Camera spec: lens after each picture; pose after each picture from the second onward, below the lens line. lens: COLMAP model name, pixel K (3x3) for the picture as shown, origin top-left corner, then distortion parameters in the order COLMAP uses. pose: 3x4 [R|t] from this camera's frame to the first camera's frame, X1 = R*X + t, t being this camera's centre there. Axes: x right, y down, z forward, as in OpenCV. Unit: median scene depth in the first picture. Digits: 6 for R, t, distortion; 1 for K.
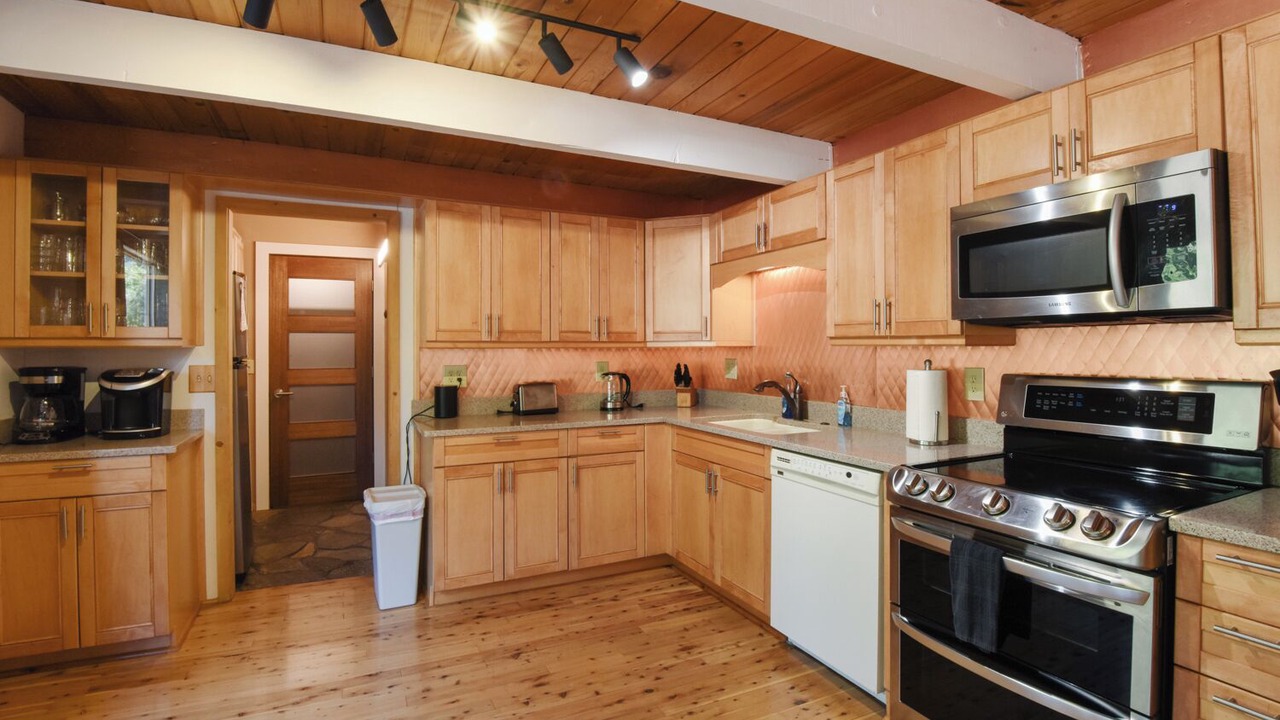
lens RADIAL K [[609.8, 0, 643.3], [0, 609.8, 350.7], [0, 0, 1]] dist [-0.024169, -0.004271]
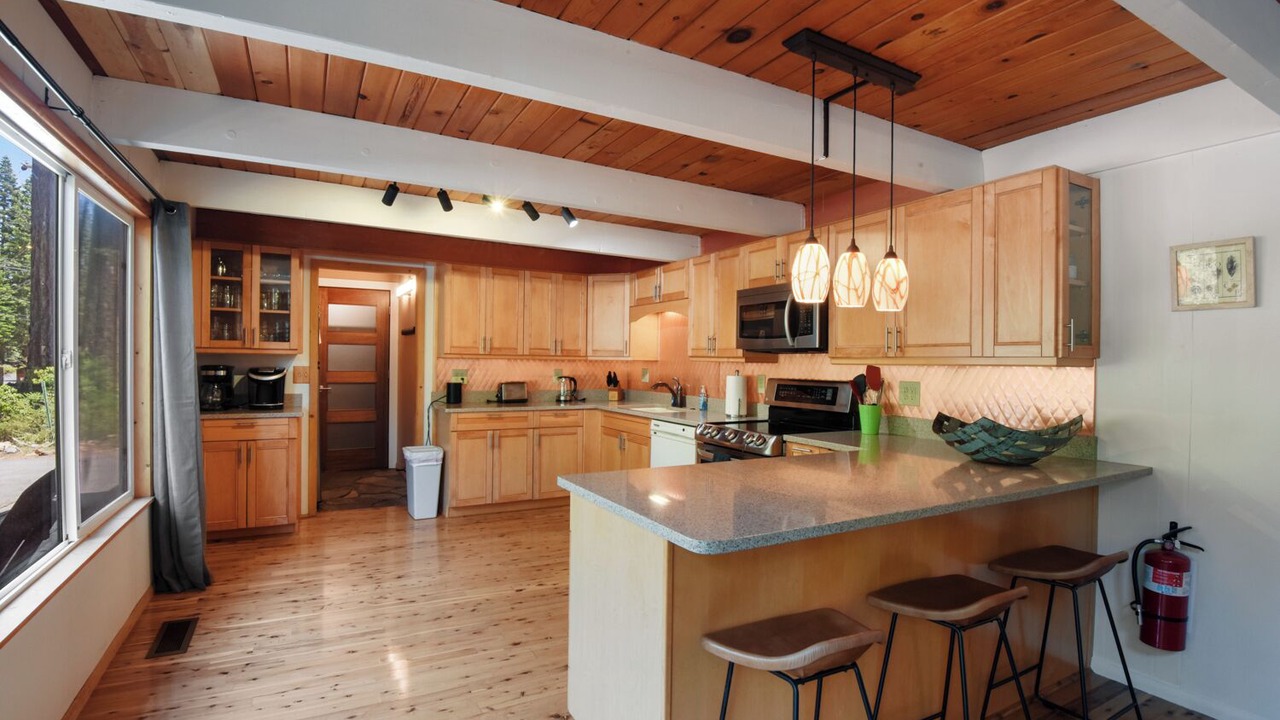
lens RADIAL K [[609.8, 0, 645.3], [0, 609.8, 371.9], [0, 0, 1]] dist [-0.024169, -0.004271]
pose [[0.998291, 0.018082, 0.055575, 0.074919], [-0.018884, 0.999725, 0.013932, 0.000061], [-0.055308, -0.014957, 0.998357, -0.592042]]
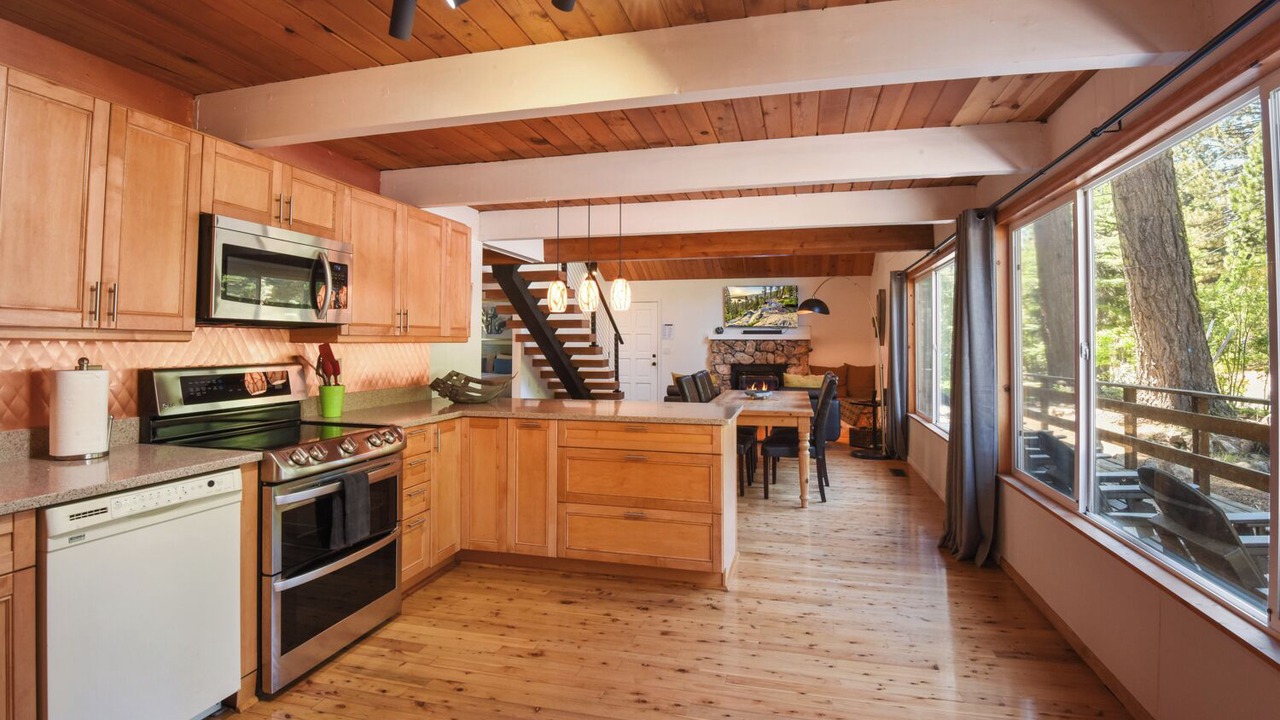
lens RADIAL K [[609.8, 0, 646.0], [0, 609.8, 334.3], [0, 0, 1]] dist [-0.024169, -0.004271]
pose [[-0.763245, 0.012918, 0.645980, -0.498199], [0.002608, 0.999854, -0.016913, -0.001142], [-0.646104, -0.011224, -0.763167, 0.852988]]
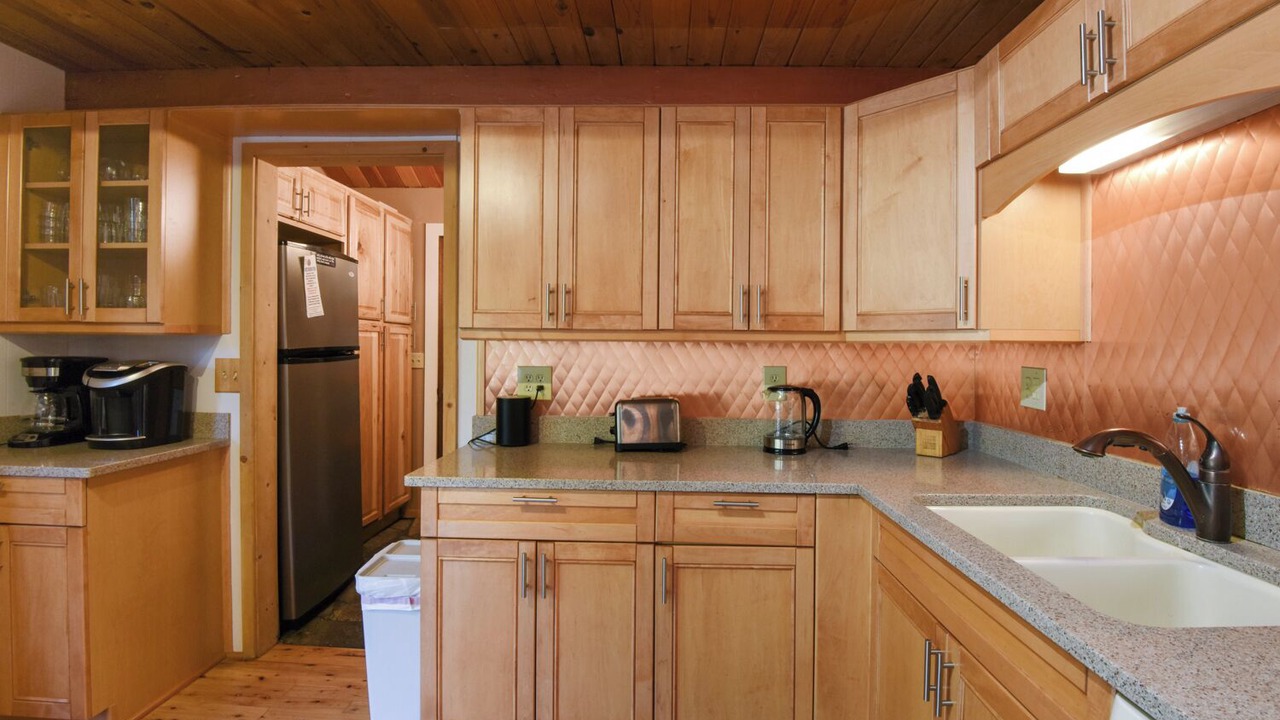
lens RADIAL K [[609.8, 0, 644.4], [0, 609.8, 345.6], [0, 0, 1]] dist [-0.024169, -0.004271]
pose [[0.881831, 0.011102, -0.471435, 0.117831], [-0.013351, 0.999910, -0.001425, 0.000985], [0.471377, 0.007551, 0.881900, 0.518294]]
